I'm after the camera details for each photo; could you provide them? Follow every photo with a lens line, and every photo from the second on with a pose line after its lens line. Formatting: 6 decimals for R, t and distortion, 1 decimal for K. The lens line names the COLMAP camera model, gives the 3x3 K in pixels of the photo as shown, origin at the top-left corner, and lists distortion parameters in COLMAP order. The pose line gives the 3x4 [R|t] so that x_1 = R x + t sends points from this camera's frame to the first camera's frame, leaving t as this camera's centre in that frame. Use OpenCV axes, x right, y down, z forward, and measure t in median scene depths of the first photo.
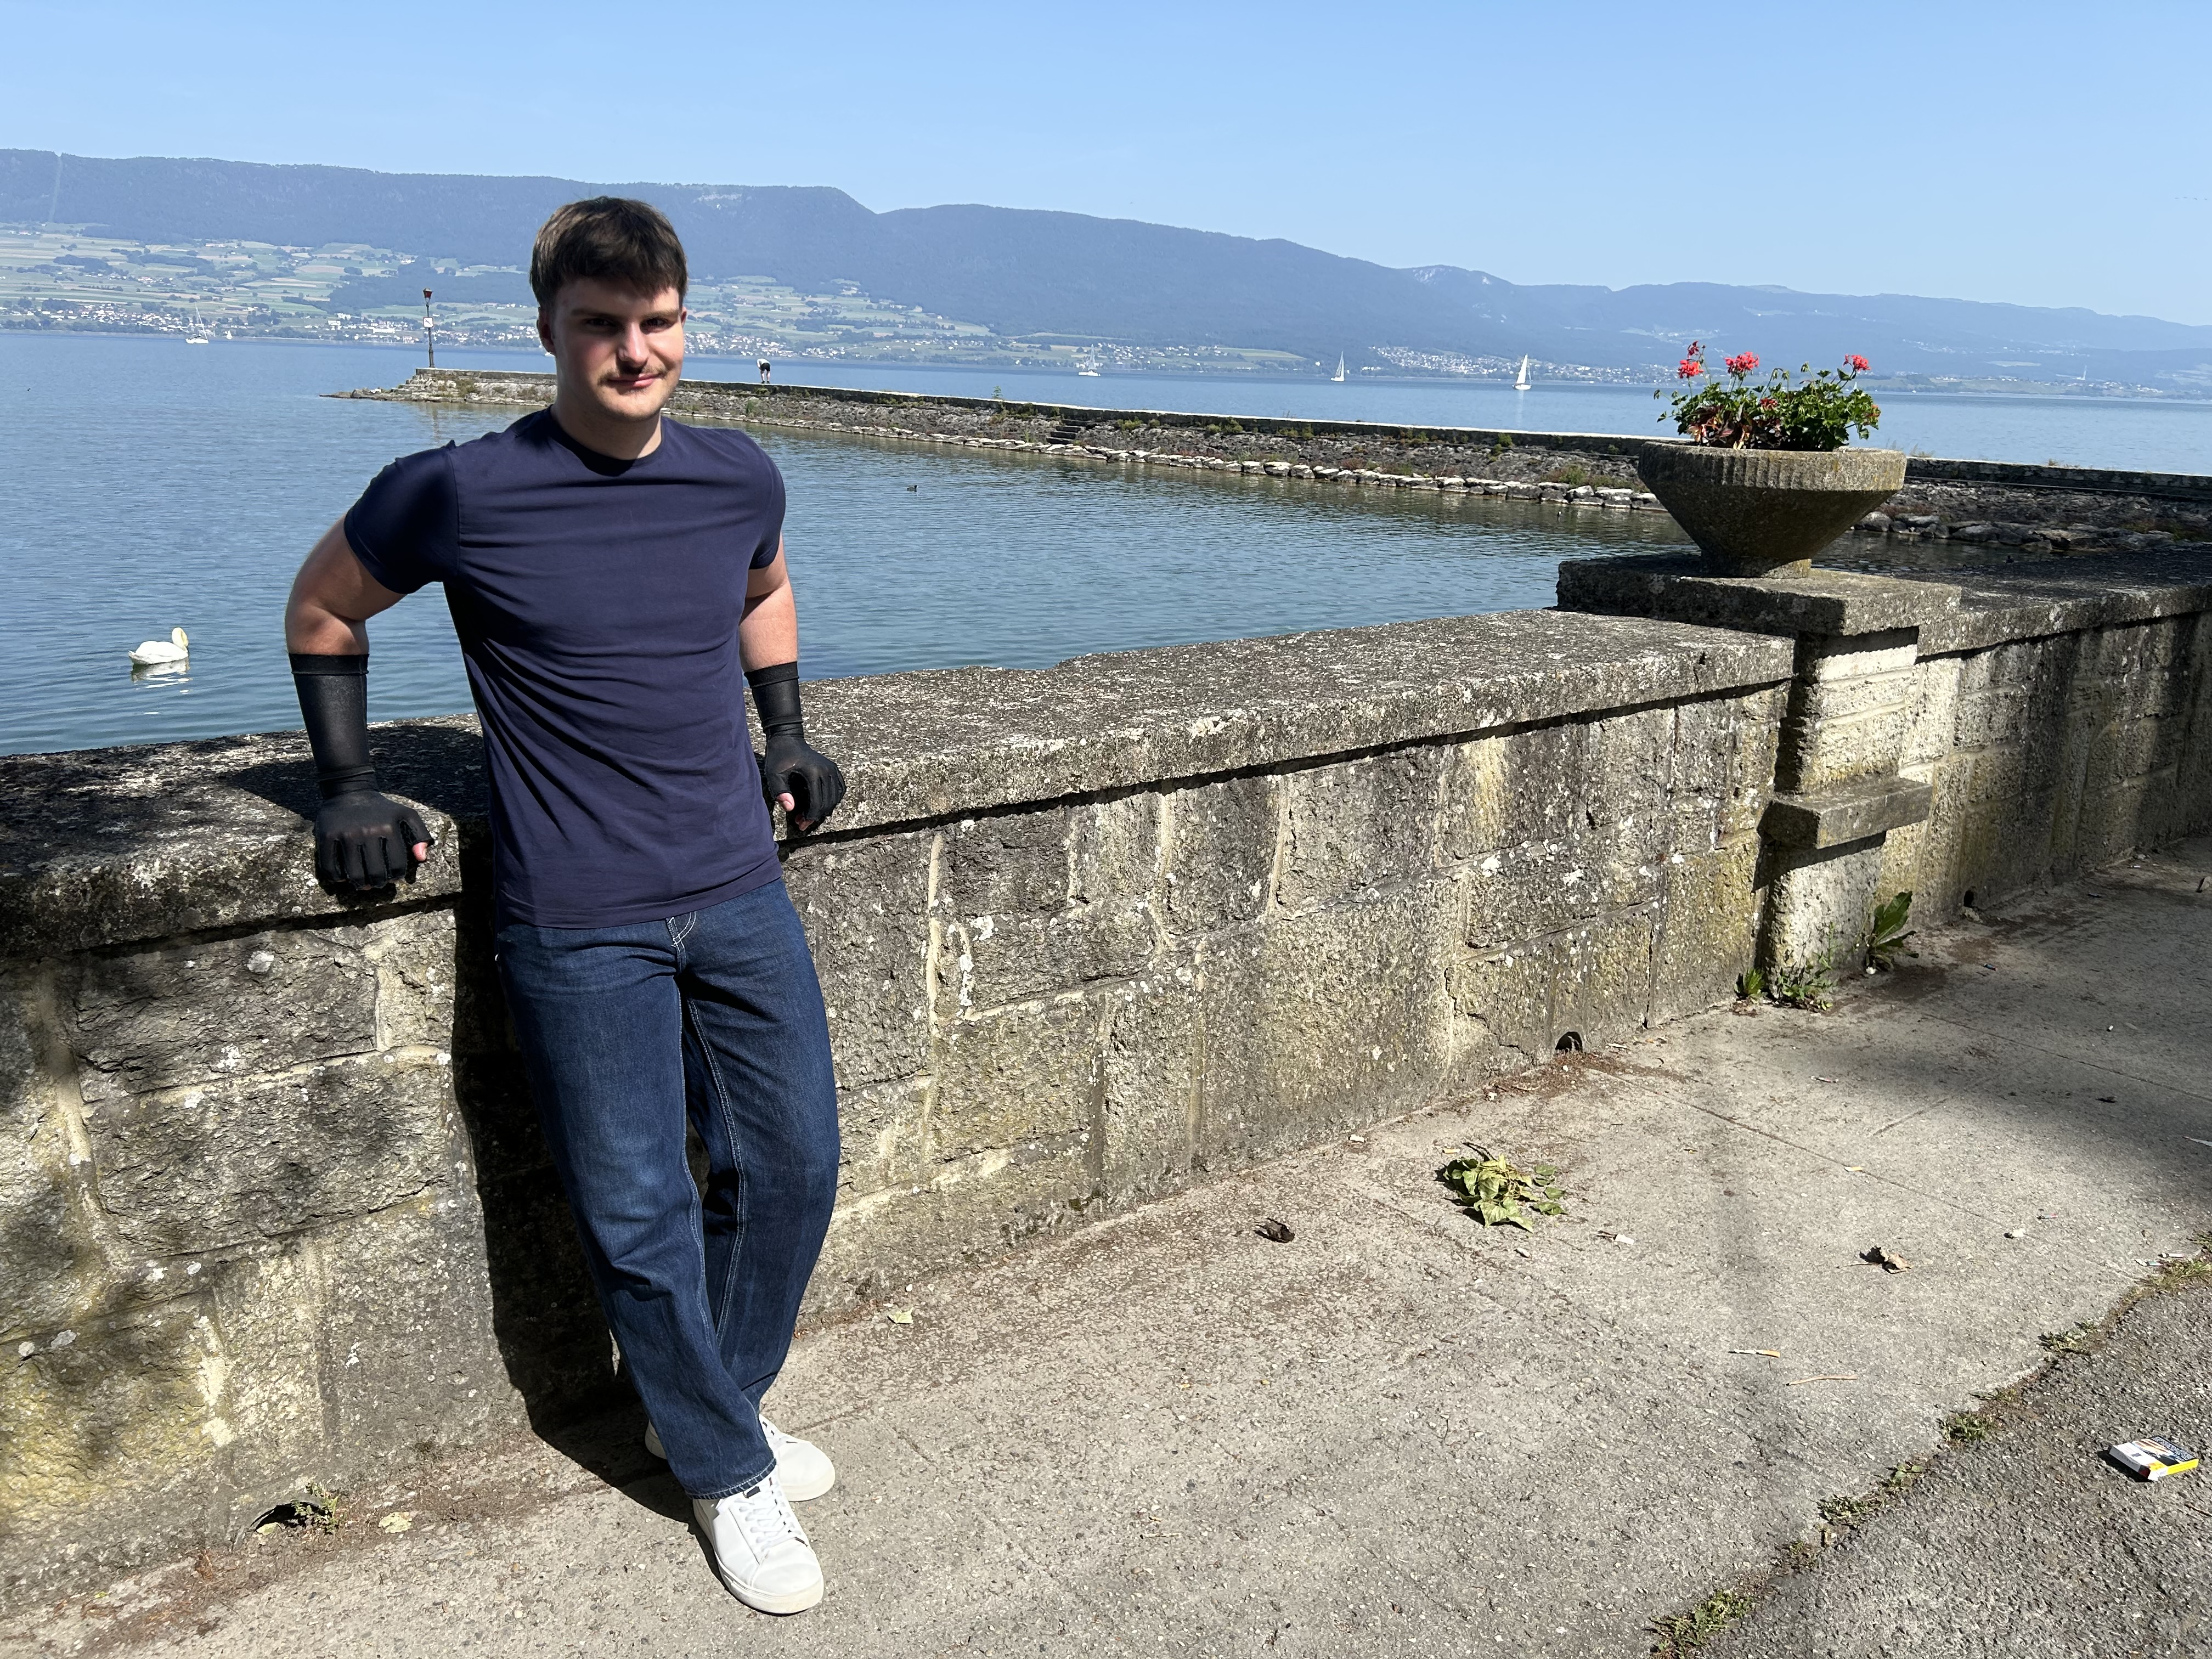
lens RADIAL K [[1672.5, 0, 1106.0], [0, 1672.5, 829.5], [0, 0, 1]] dist [0.098732, -0.155669]
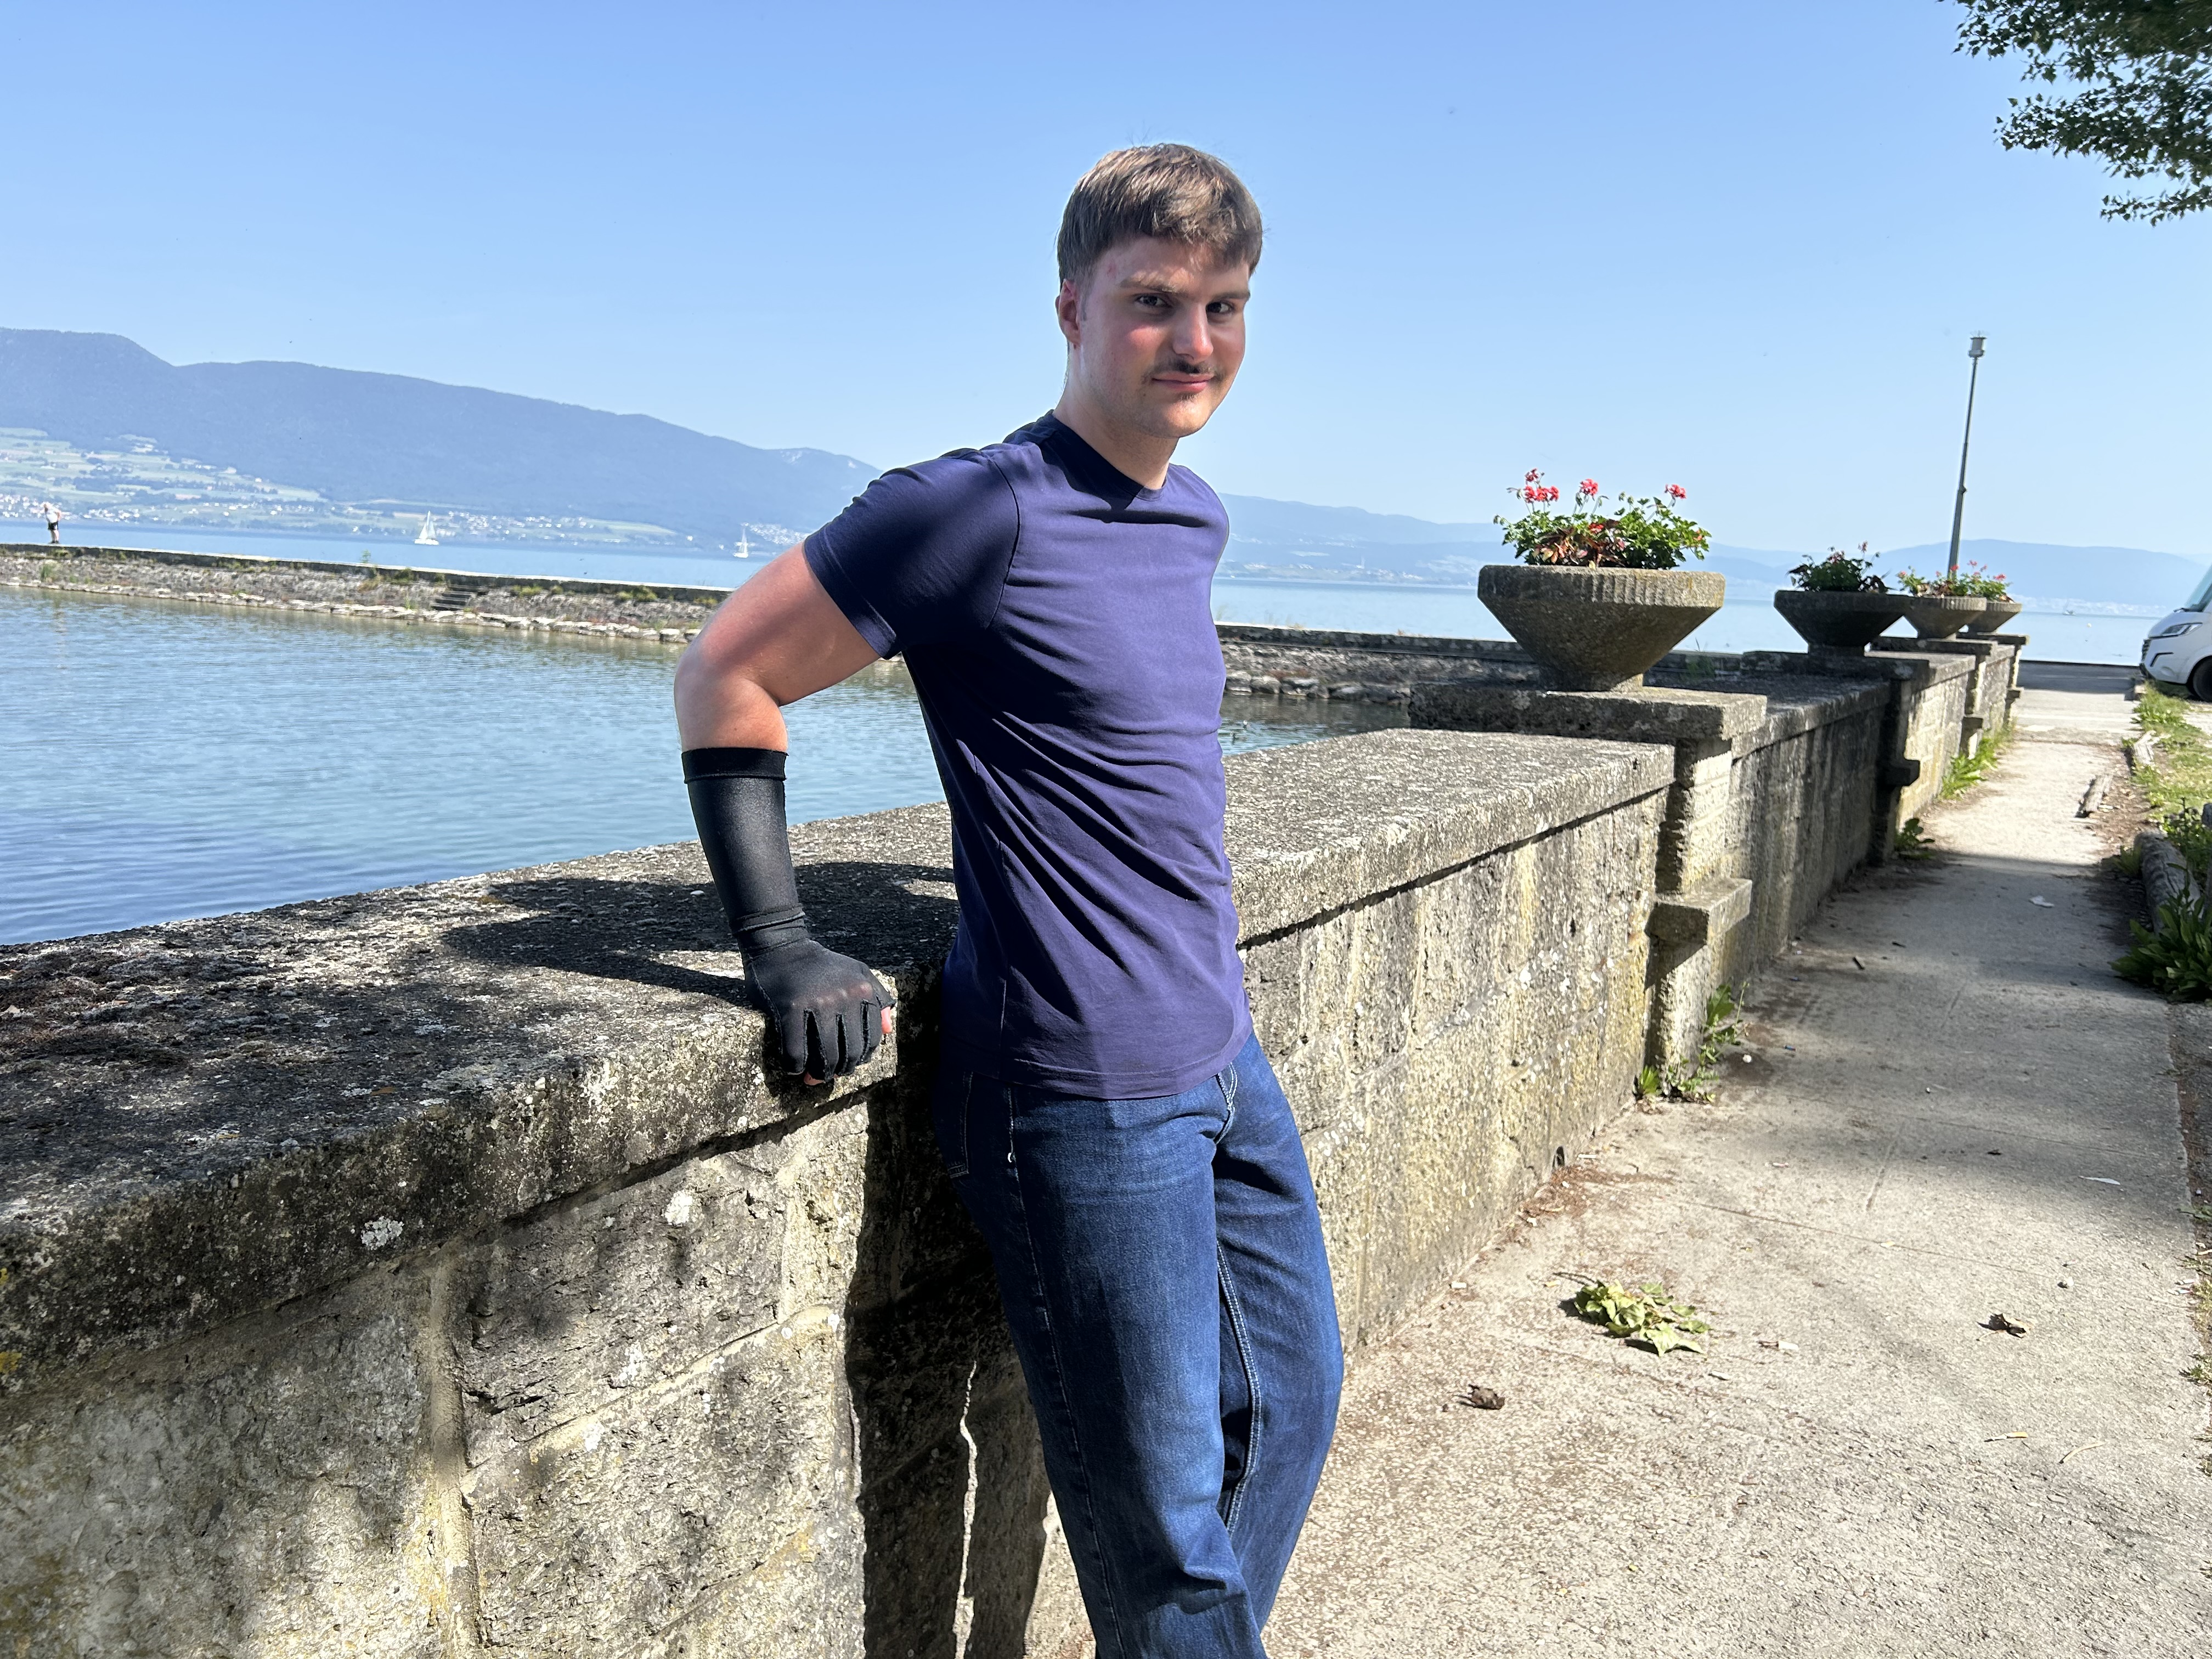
lens RADIAL K [[1686.0, 0, 1150.2], [0, 1686.0, 840.4], [0, 0, 1]] dist [0.034538, -0.041729]
pose [[0.930022, -0.047210, 0.364459, -0.297331], [0.080934, 0.993678, -0.077811, 0.000915], [-0.358481, 0.101864, 0.927963, 0.161523]]
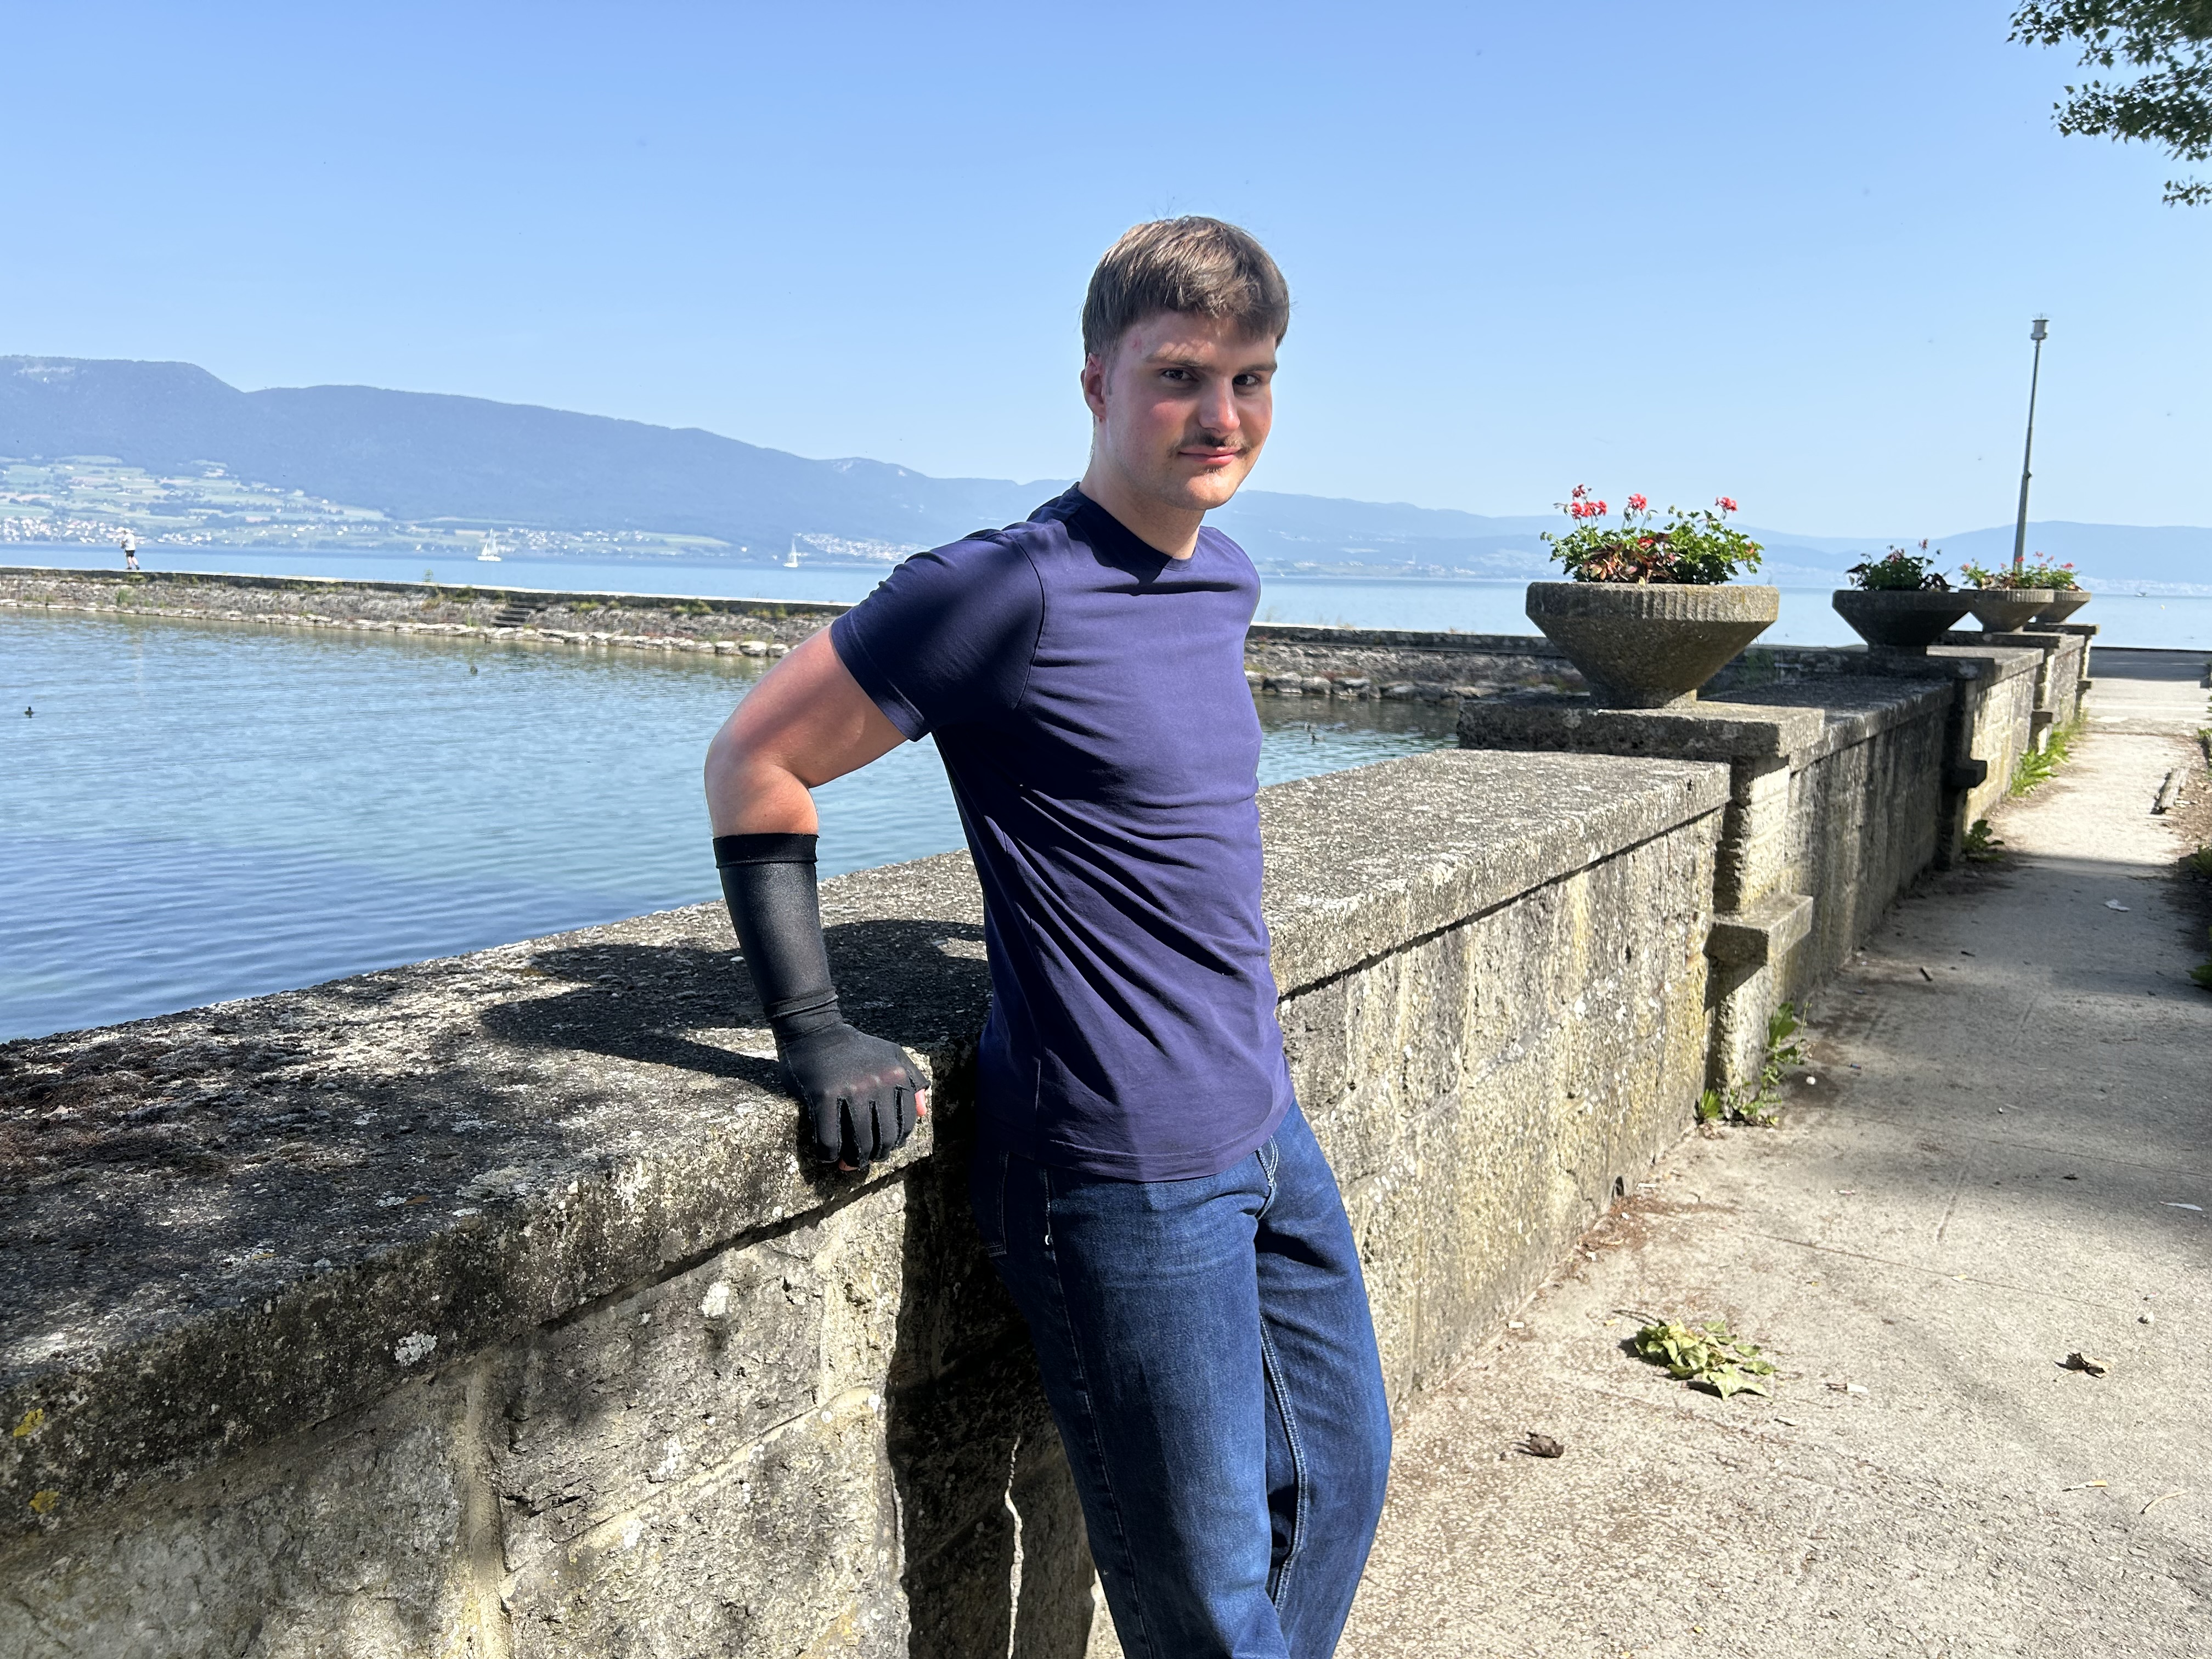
lens RADIAL K [[1689.4, 0, 1137.8], [0, 1689.4, 826.9], [0, 0, 1]] dist [0.032308, -0.041317]
pose [[0.942752, -0.058183, 0.328380, -0.290987], [0.092639, 0.991600, -0.090265, -0.015648], [-0.320370, 0.115518, 0.940223, 0.161355]]
